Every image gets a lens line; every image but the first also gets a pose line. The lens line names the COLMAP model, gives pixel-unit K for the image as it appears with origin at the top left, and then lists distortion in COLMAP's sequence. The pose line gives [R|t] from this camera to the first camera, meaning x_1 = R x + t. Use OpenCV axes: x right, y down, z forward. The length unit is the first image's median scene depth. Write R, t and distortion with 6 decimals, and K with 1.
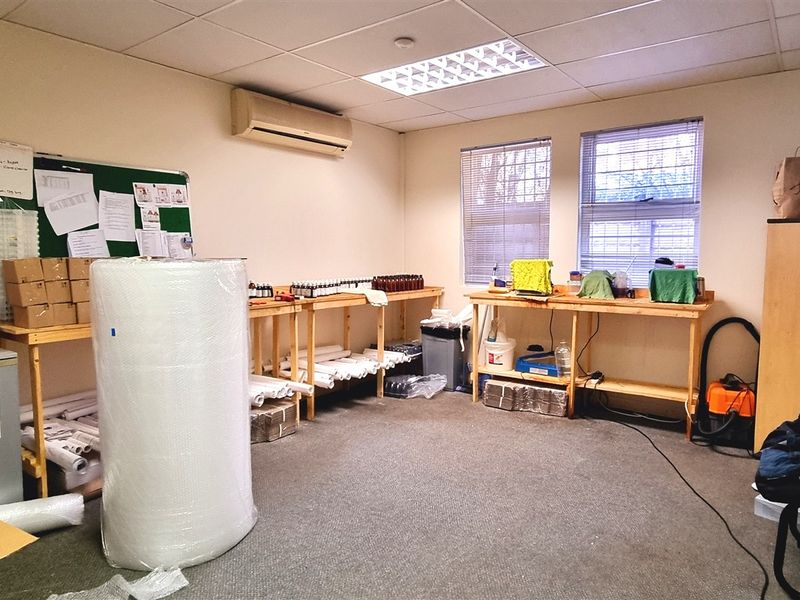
lens RADIAL K [[541.9, 0, 400.1], [0, 541.9, 300.6], [0, 0, 1]] dist [-0.003495, 0.005273]
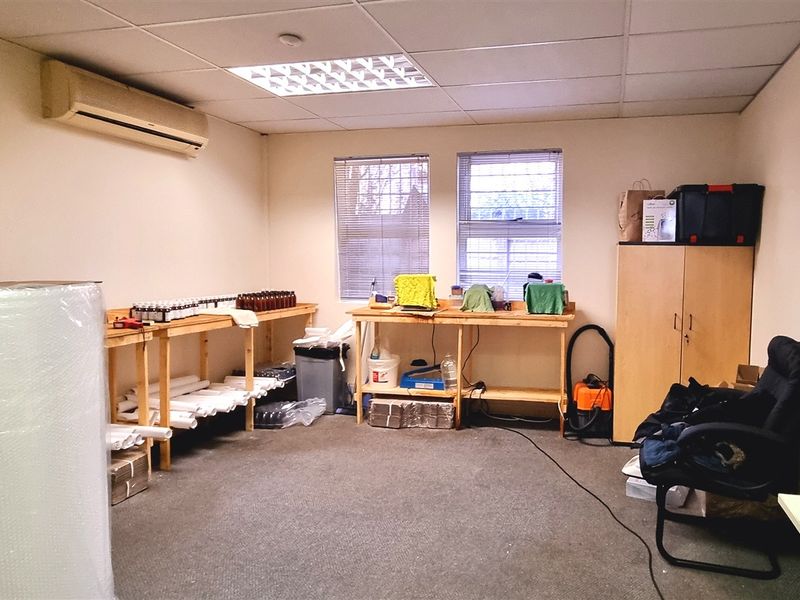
lens RADIAL K [[541.9, 0, 394.9], [0, 541.9, 285.3], [0, 0, 1]] dist [-0.003495, 0.005273]
pose [[0.910602, -0.024849, 0.412537, -0.205865], [0.032789, 0.999388, -0.012179, -0.045655], [-0.411982, 0.024617, 0.910859, 0.104773]]
